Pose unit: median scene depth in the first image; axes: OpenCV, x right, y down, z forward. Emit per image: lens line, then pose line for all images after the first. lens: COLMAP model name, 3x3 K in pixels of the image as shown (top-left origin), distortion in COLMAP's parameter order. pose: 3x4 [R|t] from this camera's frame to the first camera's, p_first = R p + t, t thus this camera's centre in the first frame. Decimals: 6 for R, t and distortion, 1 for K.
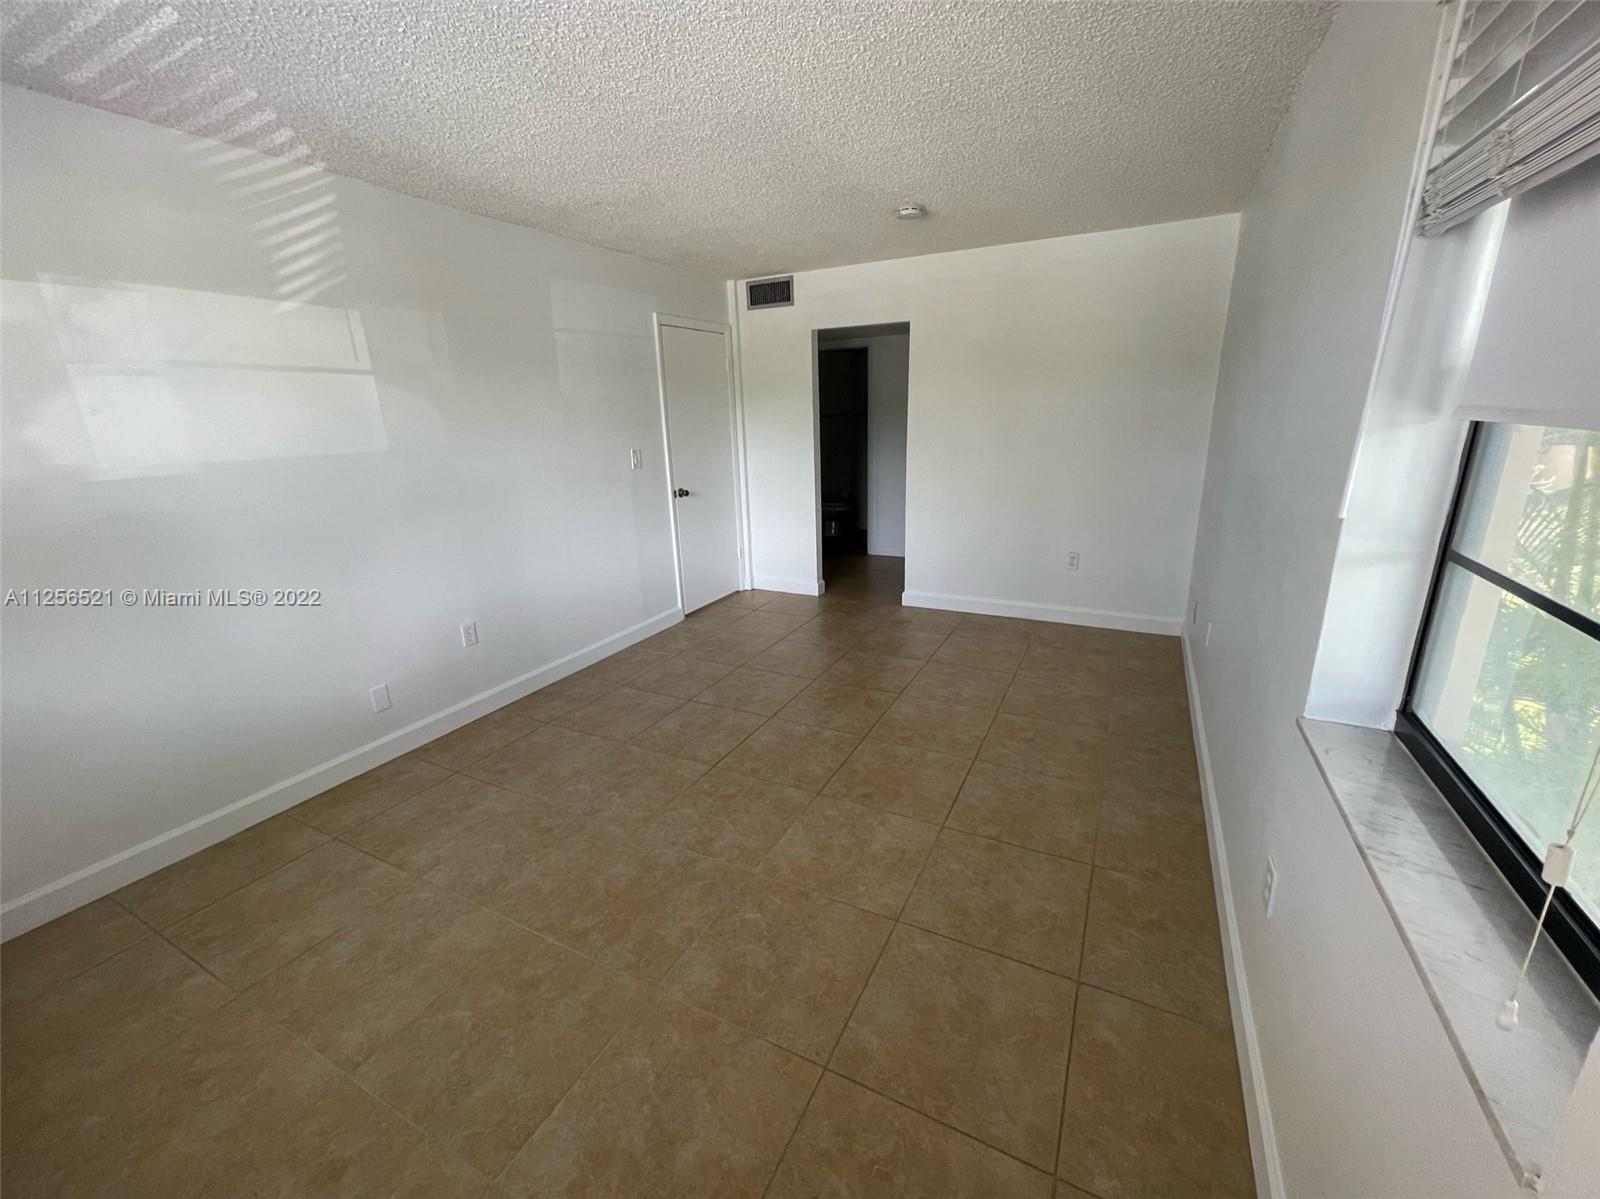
lens RADIAL K [[646.2, 0, 800.5], [0, 646.2, 596.5], [0, 0, 1]] dist [-0.000646, -0.000172]
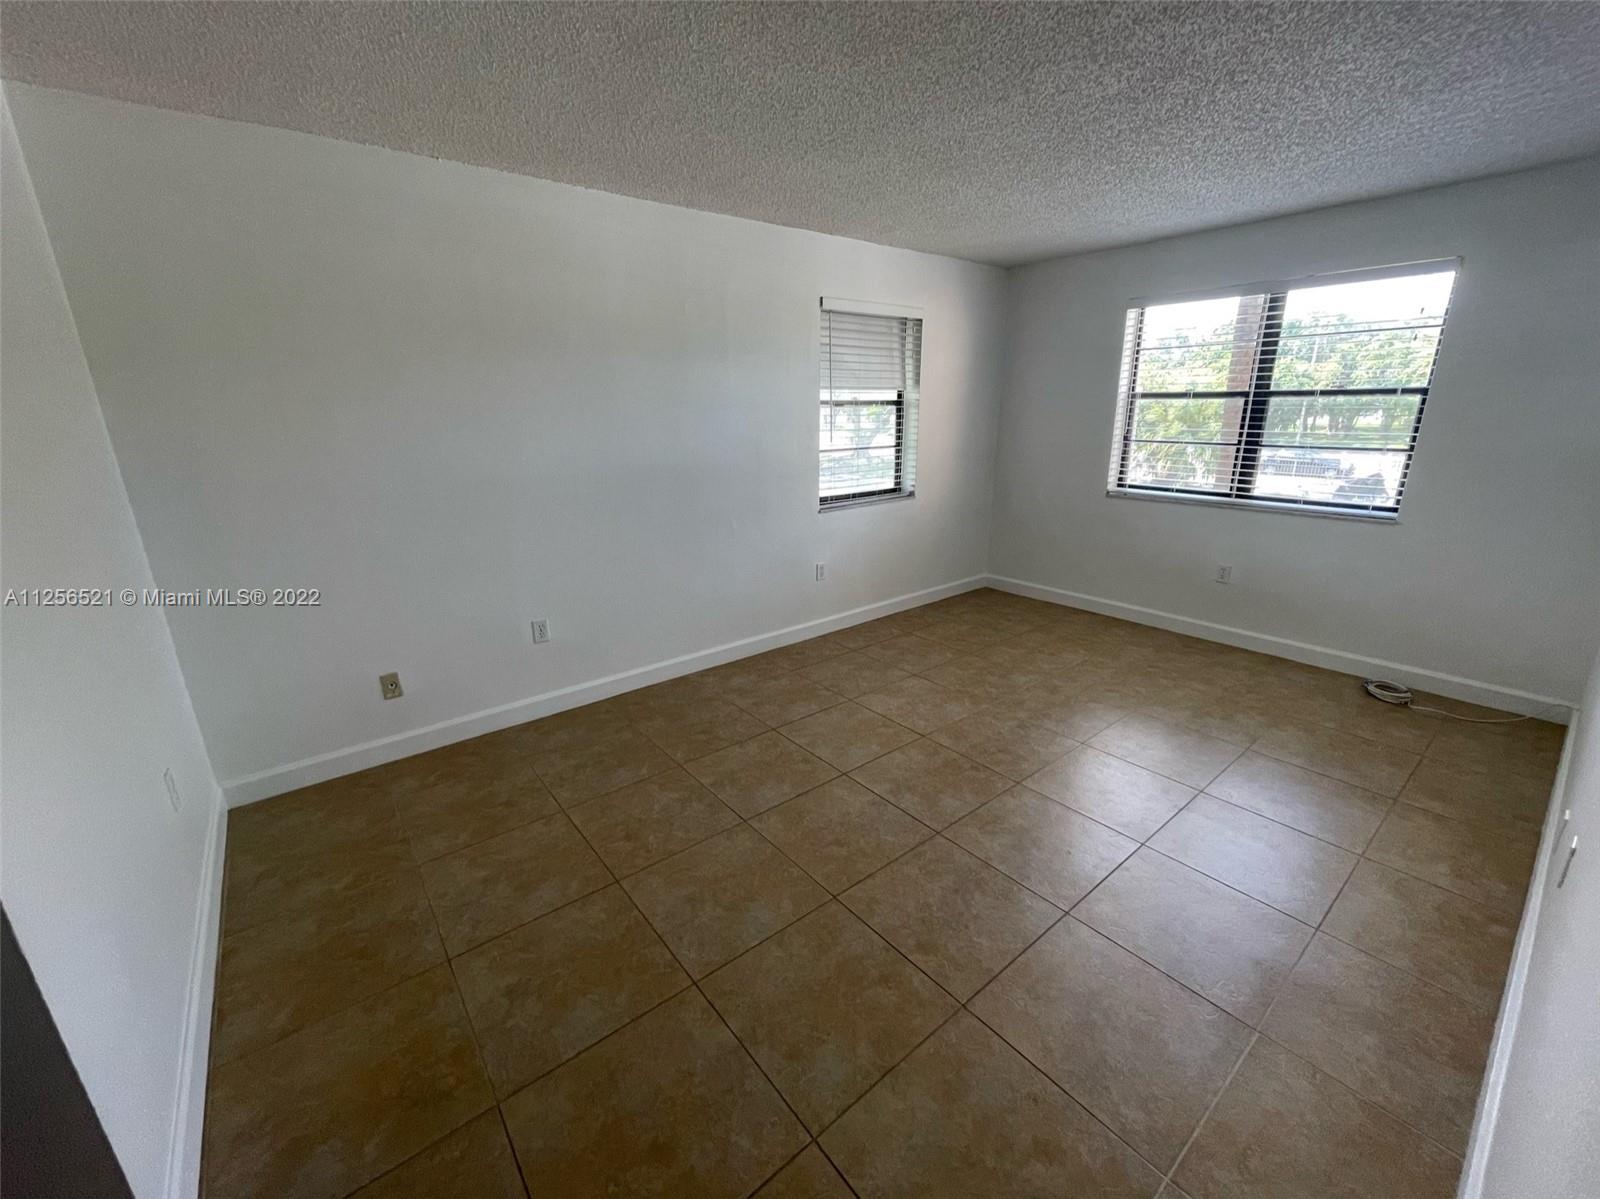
lens RADIAL K [[646.2, 0, 798.9], [0, 646.2, 599.7], [0, 0, 1]] dist [-0.000646, -0.000172]
pose [[-0.912070, -0.078555, 0.402439, -0.250427], [0.152262, 0.846412, 0.510296, -0.618030], [-0.380716, 0.526702, -0.760027, 2.119767]]
